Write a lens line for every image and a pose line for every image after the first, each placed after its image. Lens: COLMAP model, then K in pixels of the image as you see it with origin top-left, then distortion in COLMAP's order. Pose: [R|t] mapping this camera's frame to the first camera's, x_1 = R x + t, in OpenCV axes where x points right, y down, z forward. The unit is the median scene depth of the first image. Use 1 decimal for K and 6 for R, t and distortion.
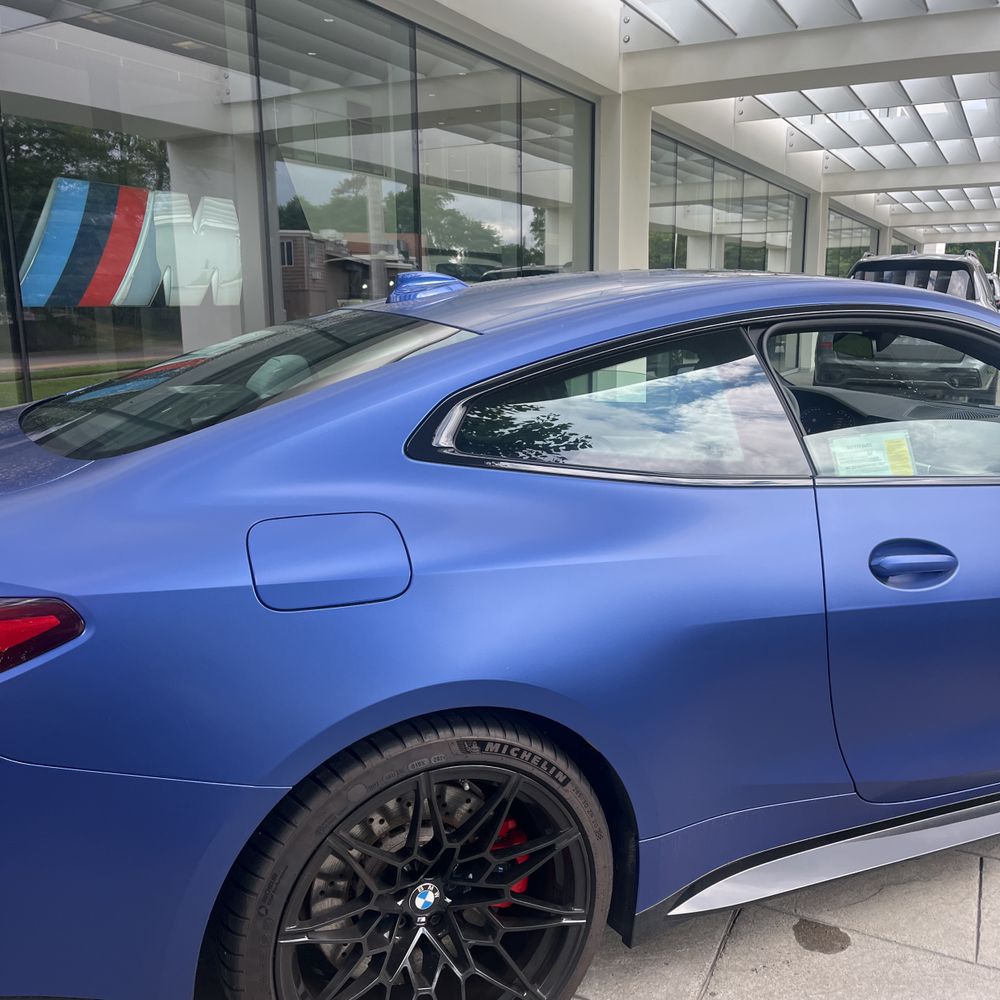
lens RADIAL K [[1007.1, 0, 485.1], [0, 1007.1, 510.6], [0, 0, 1]] dist [0.075001, -0.098871]
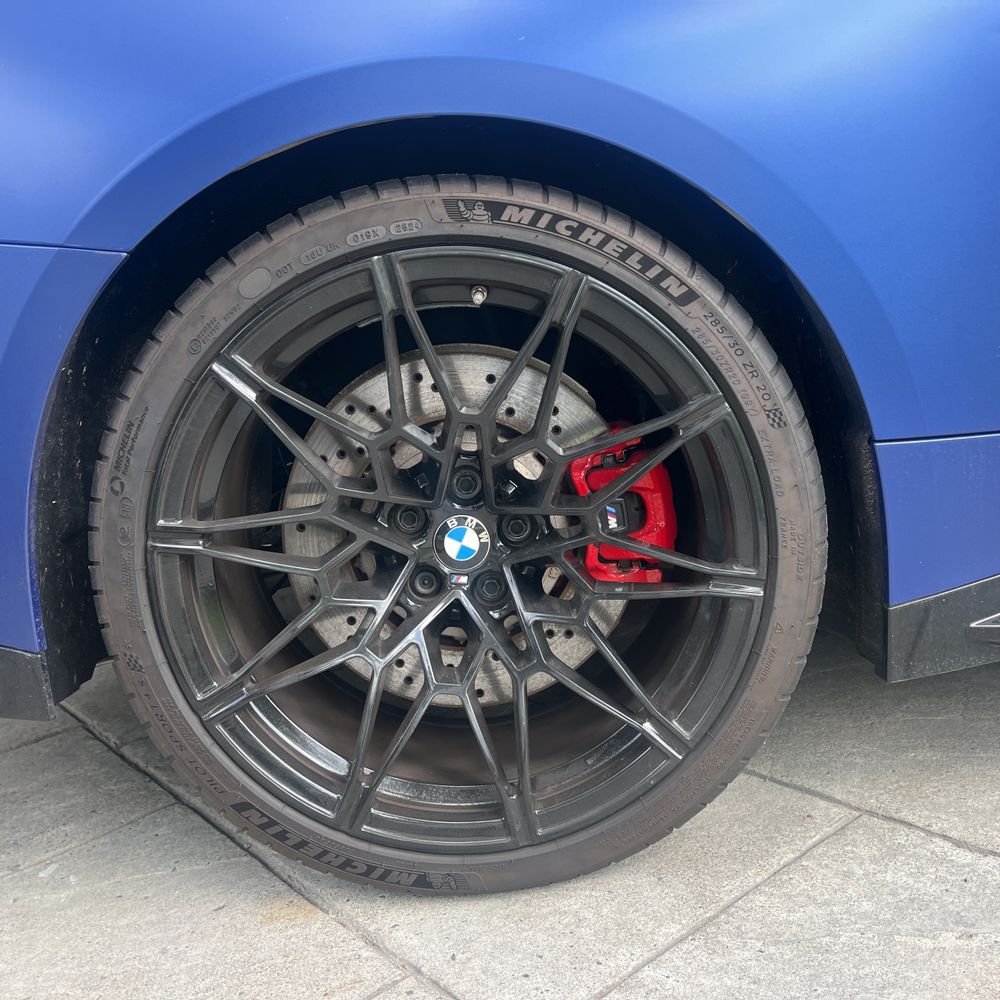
lens RADIAL K [[985.8, 0, 496.8], [0, 985.8, 482.8], [0, 0, 1]] dist [0.055176, -0.011495]
pose [[0.904865, -0.050217, -0.422727, 0.201301], [0.040042, 0.998655, -0.032923, 0.377114], [0.423812, 0.012864, 0.905659, 0.514929]]
